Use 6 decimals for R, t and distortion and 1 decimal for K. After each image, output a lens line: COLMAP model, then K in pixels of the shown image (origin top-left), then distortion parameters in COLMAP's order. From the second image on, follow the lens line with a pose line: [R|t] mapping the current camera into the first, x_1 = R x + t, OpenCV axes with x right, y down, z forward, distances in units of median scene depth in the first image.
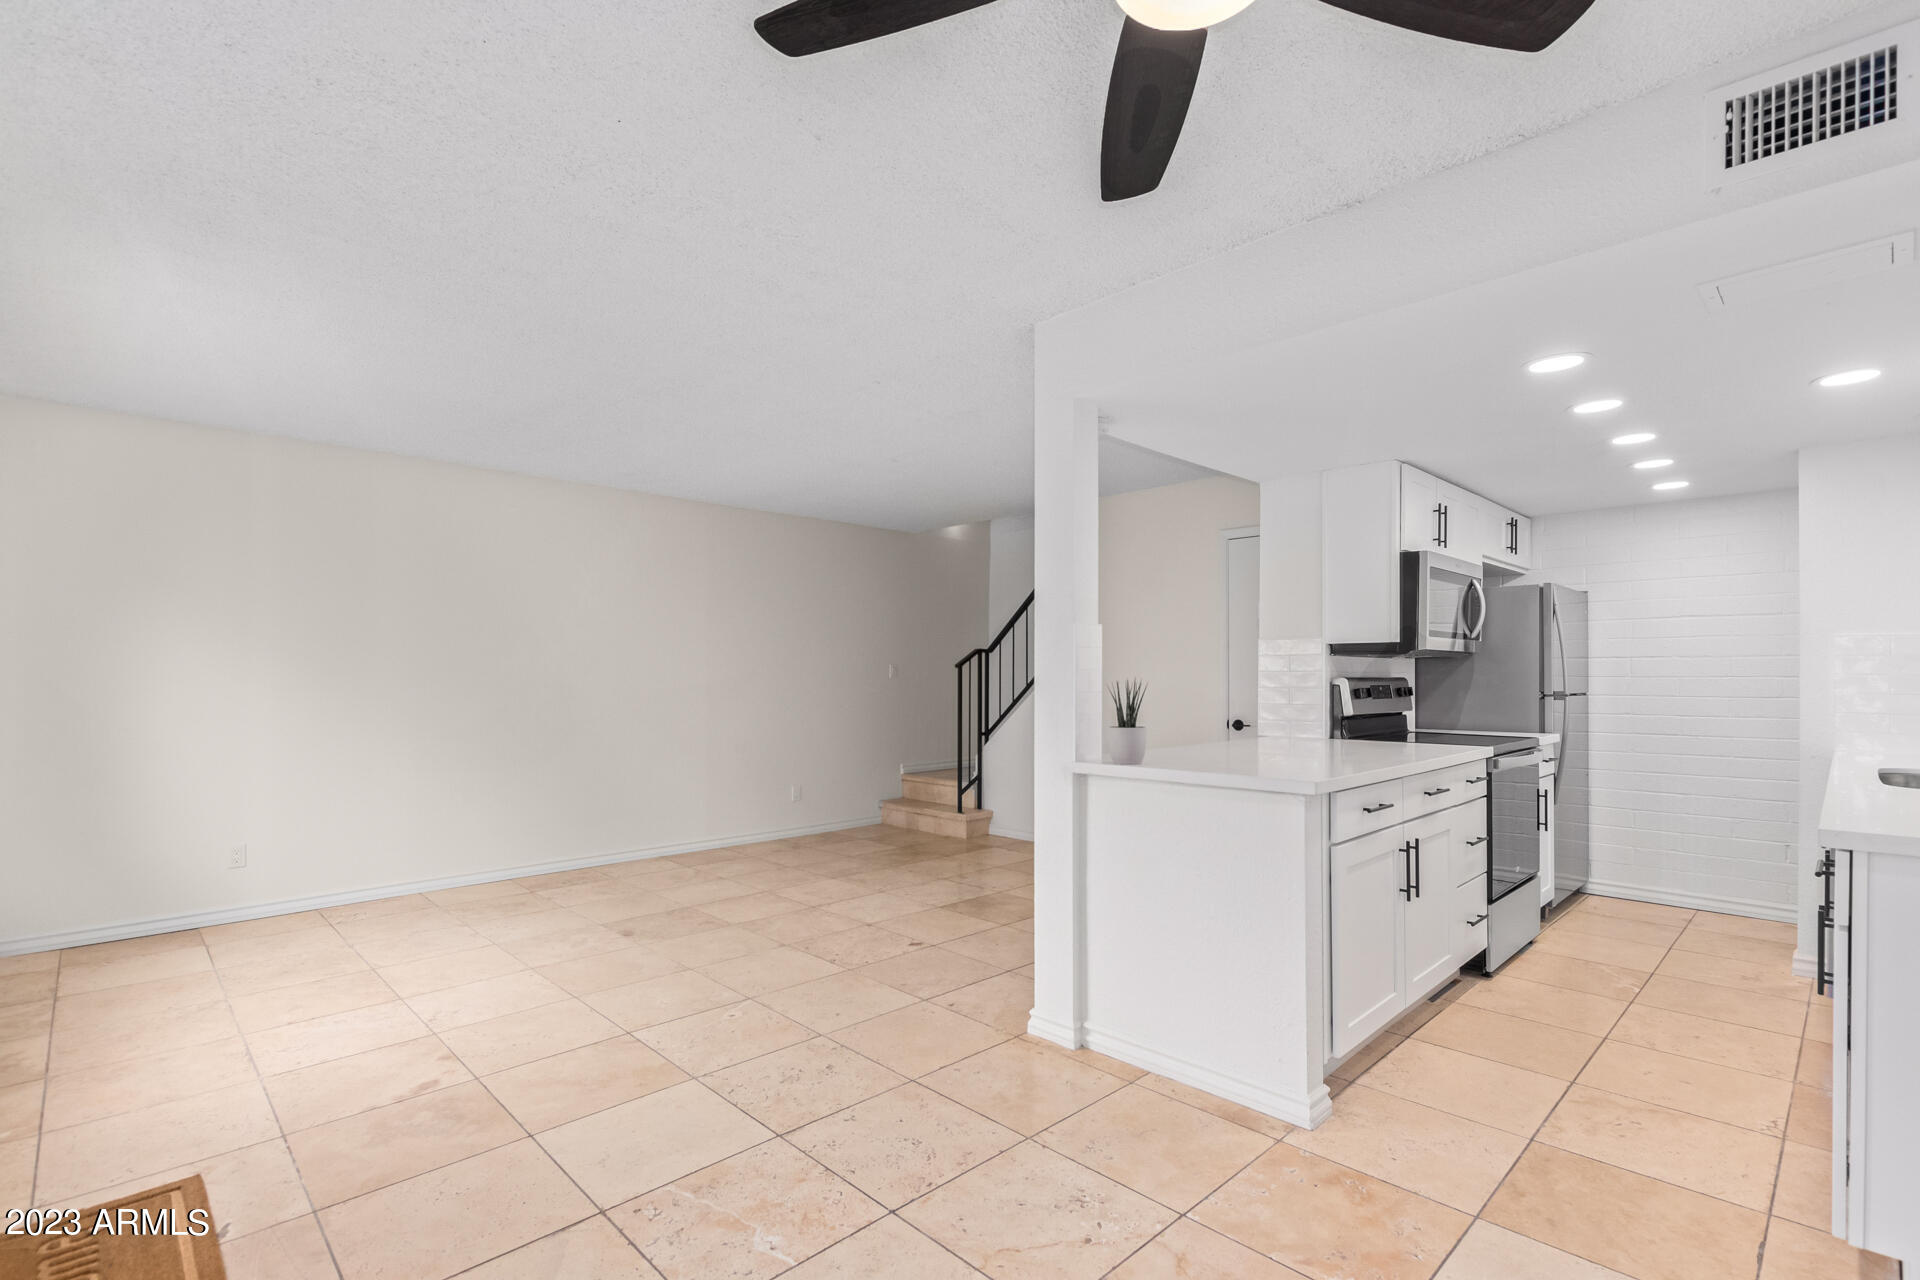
lens RADIAL K [[881.8, 0, 961.3], [0, 881.8, 675.5], [0, 0, 1]] dist [0.001180, -0.000401]
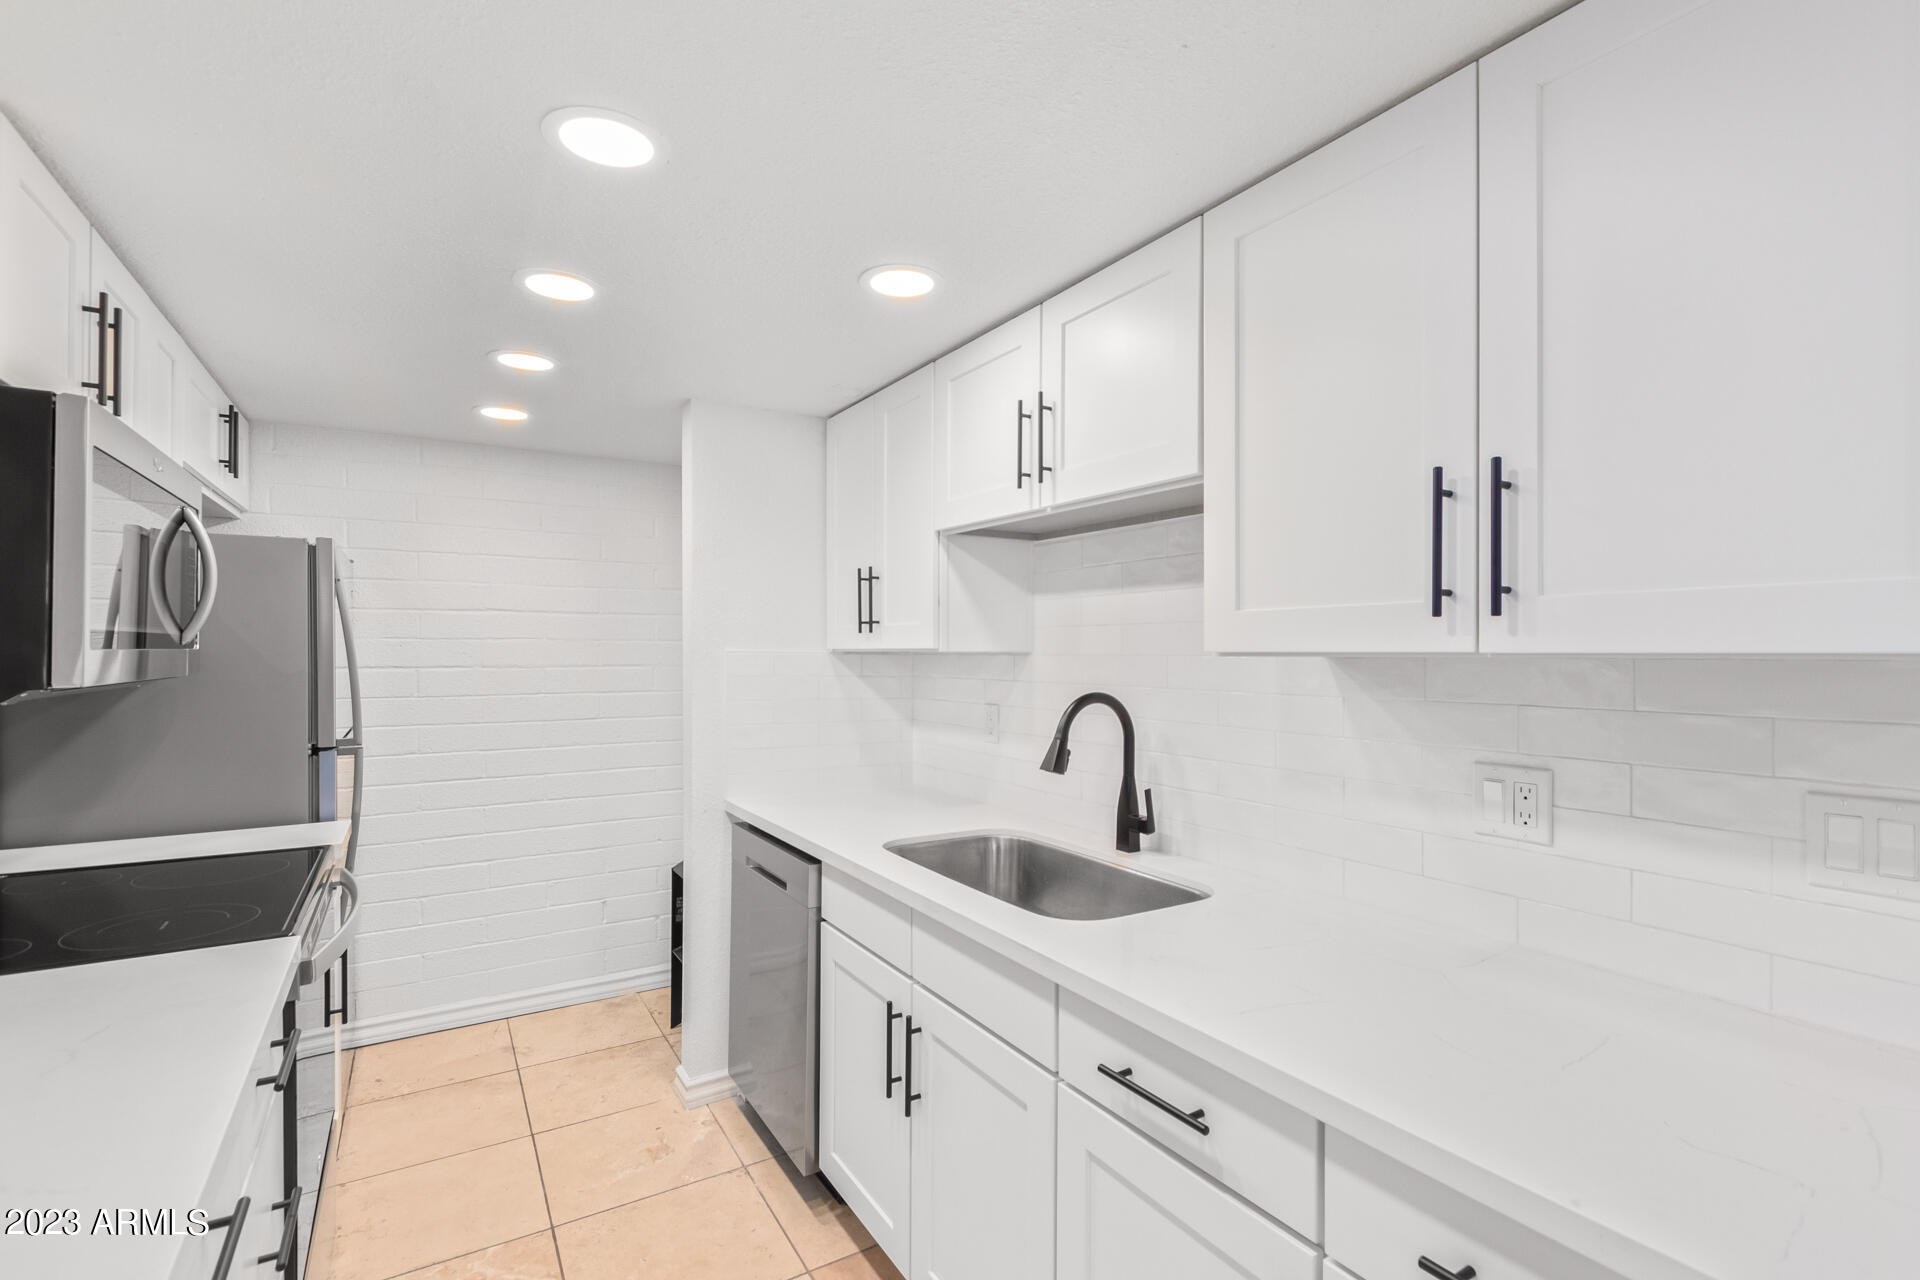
lens RADIAL K [[879.0, 0, 963.2], [0, 879.0, 653.4], [0, 0, 1]] dist [0.003540, -0.000189]
pose [[0.221657, -0.004231, 0.975115, 0.234361], [-0.000905, 0.999989, 0.004545, -0.038787], [-0.975124, -0.001890, 0.221651, 0.514321]]
